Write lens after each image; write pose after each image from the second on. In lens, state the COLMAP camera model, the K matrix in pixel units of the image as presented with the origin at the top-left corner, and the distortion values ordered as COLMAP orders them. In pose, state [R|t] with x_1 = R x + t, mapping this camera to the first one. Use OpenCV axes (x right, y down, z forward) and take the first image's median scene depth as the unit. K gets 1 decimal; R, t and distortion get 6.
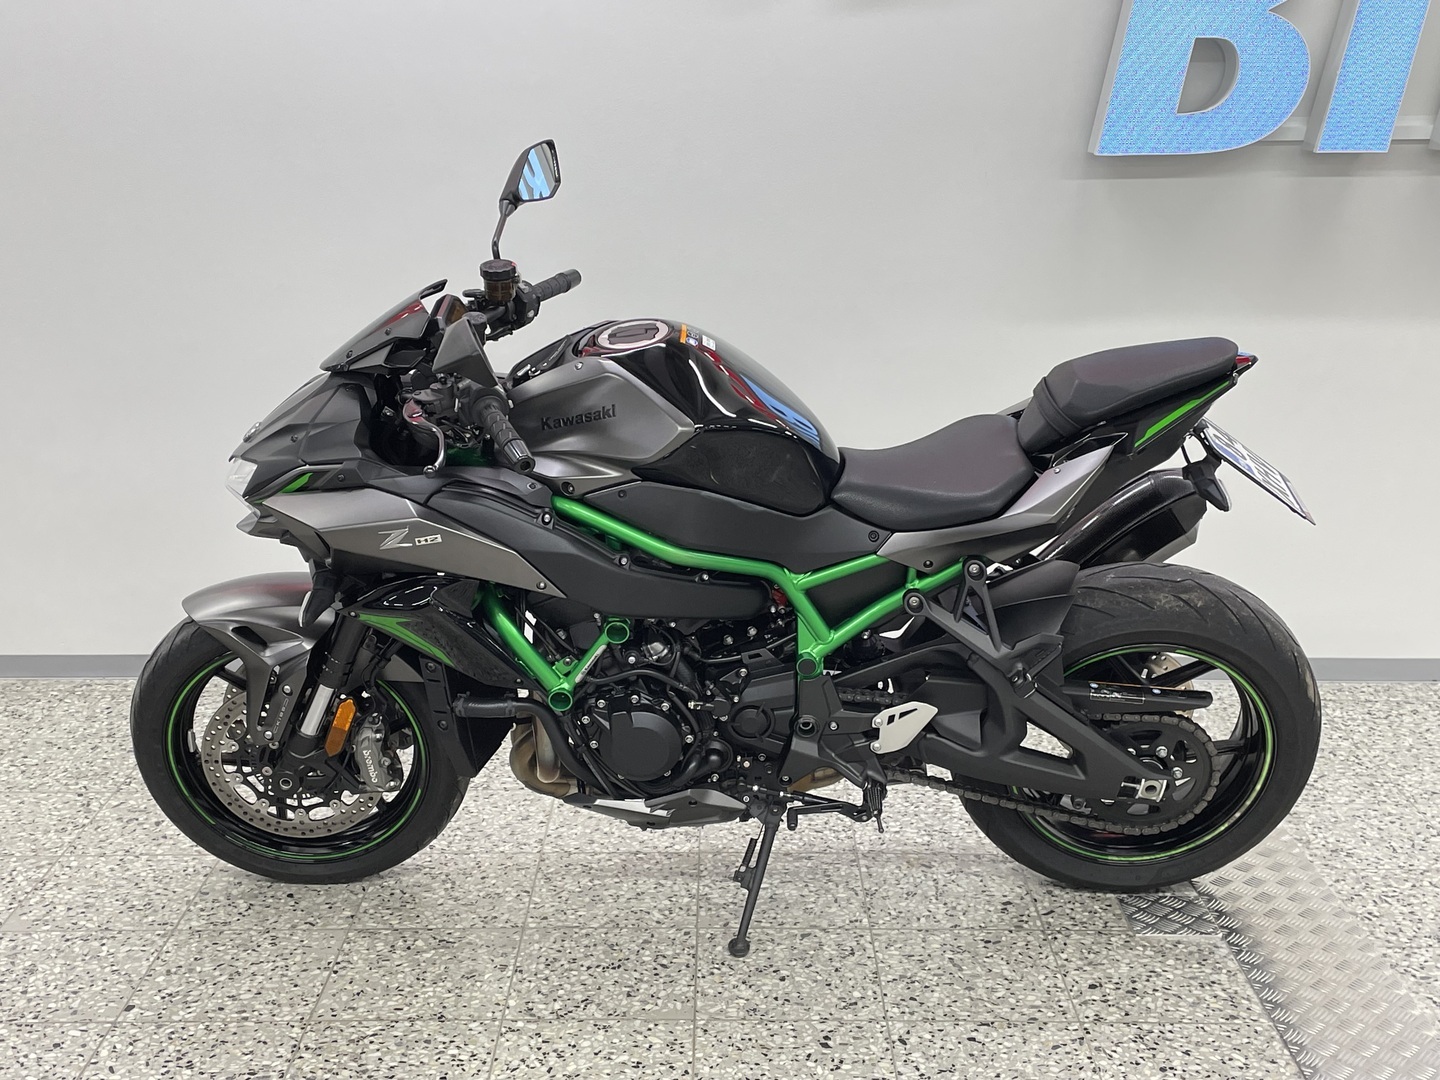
lens RADIAL K [[1758.2, 0, 723.0], [0, 1758.2, 555.6], [0, 0, 1]] dist [0.062720, 0.000000]
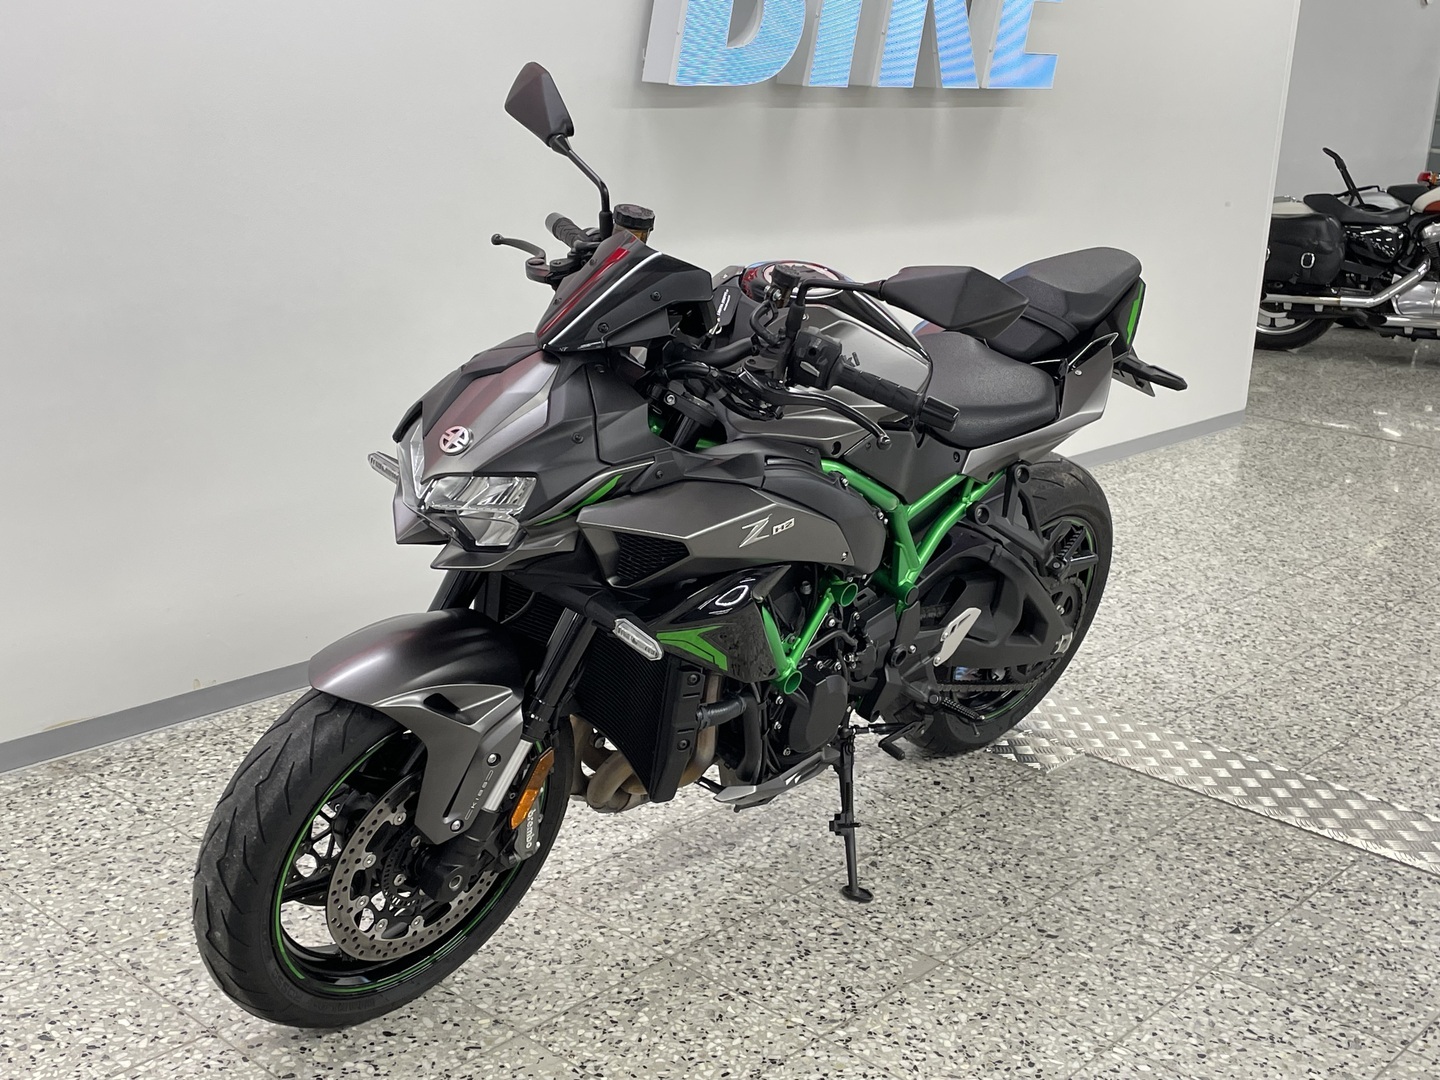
lens RADIAL K [[1758.2, 0, 718.5], [0, 1758.2, 503.0], [0, 0, 1]] dist [0.062720, 0.000000]
pose [[0.667880, -0.162906, 0.726222, -0.724138], [0.151495, 0.985080, 0.081649, -0.085194], [-0.728688, 0.055487, 0.682594, 0.373615]]
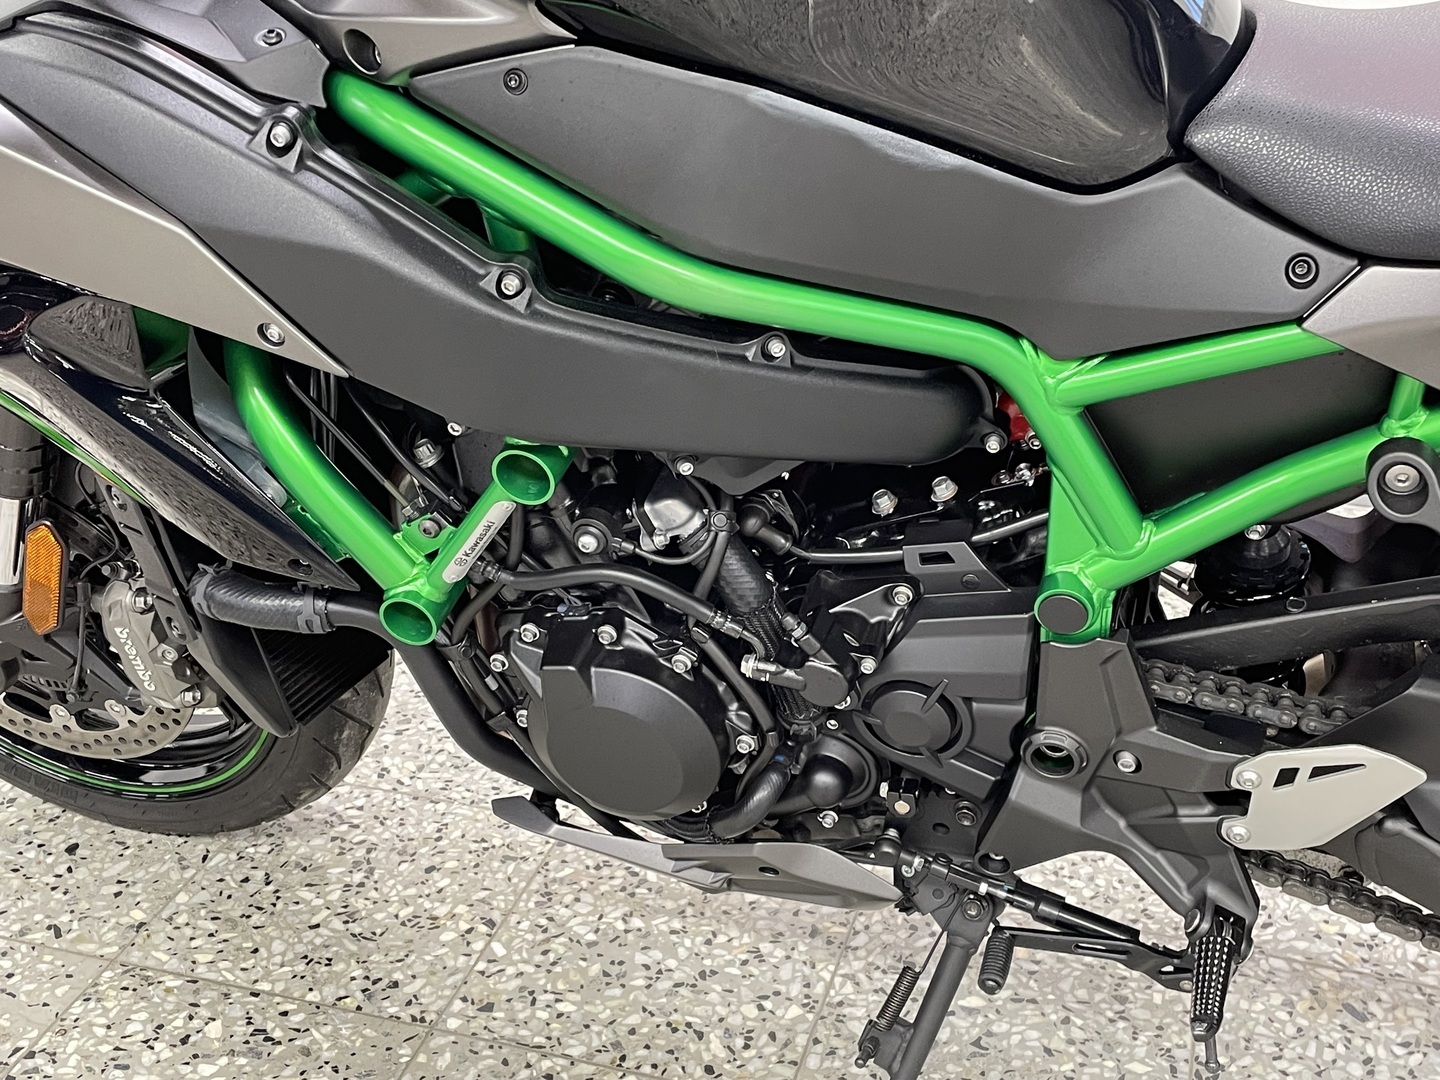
lens RADIAL K [[1758.2, 0, 737.0], [0, 1758.2, 564.5], [0, 0, 1]] dist [0.062720, 0.000000]
pose [[0.957476, 0.134045, -0.255482, 0.072480], [-0.080686, 0.974591, 0.208954, -0.017251], [0.277000, -0.179455, 0.943963, 0.612645]]
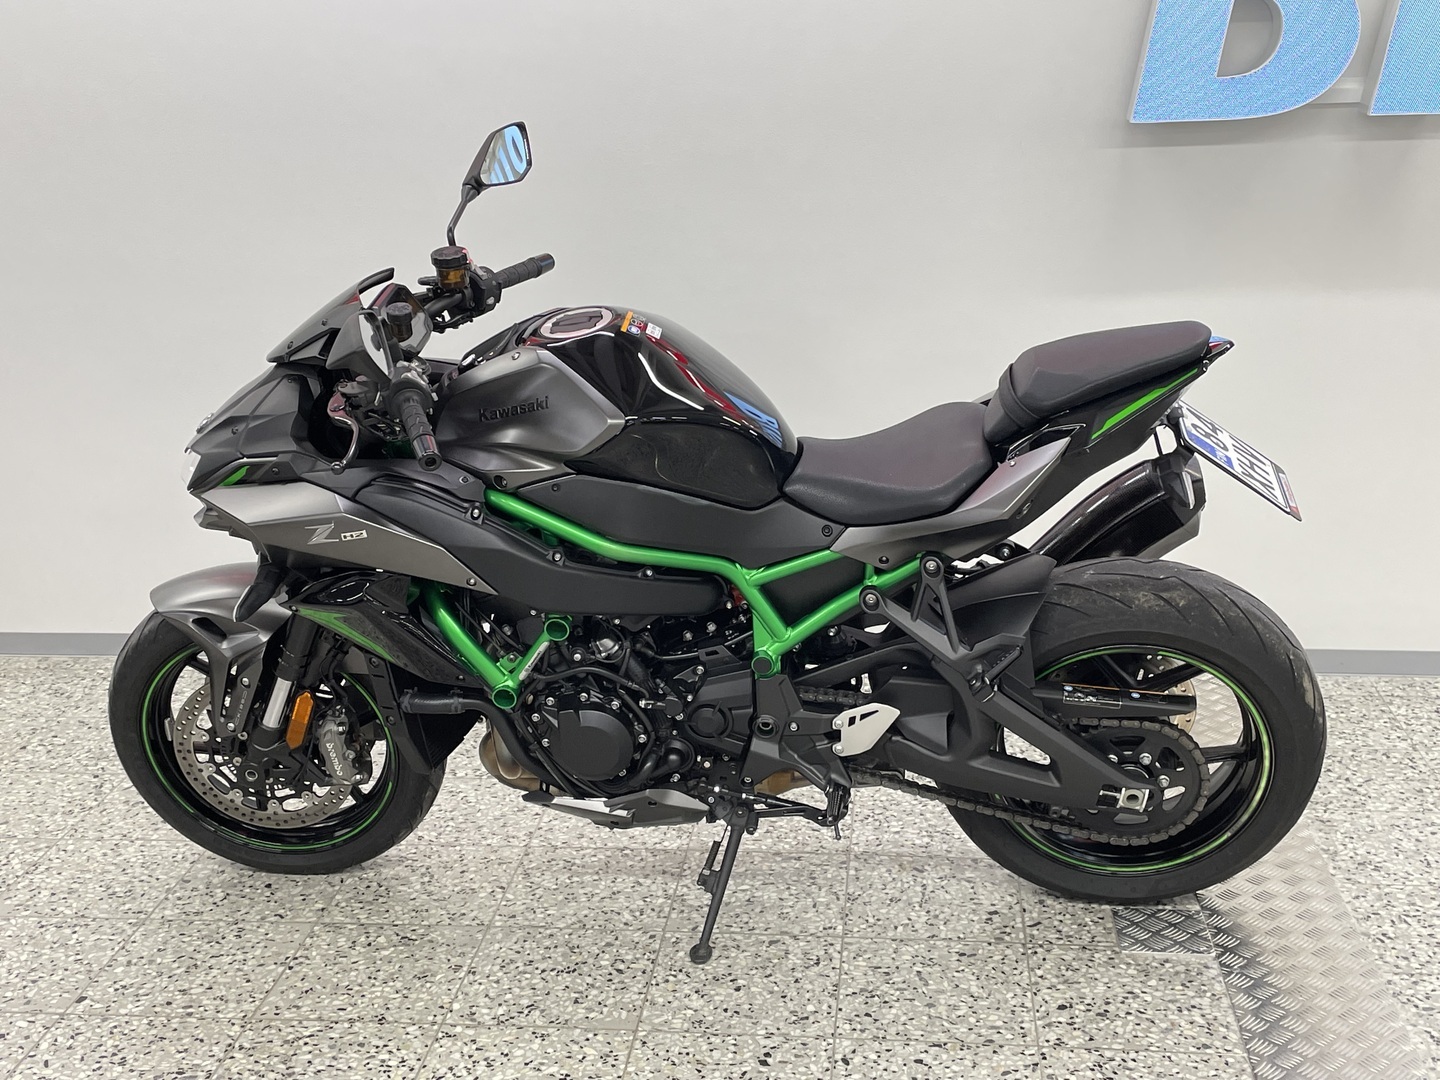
lens RADIAL K [[1758.2, 0, 741.0], [0, 1758.2, 520.5], [0, 0, 1]] dist [0.062720, 0.000000]
pose [[0.994643, 0.003804, -0.103296, 0.130470], [-0.003588, 0.999991, 0.002284, -0.017668], [0.103304, -0.001902, 0.994648, 0.039887]]
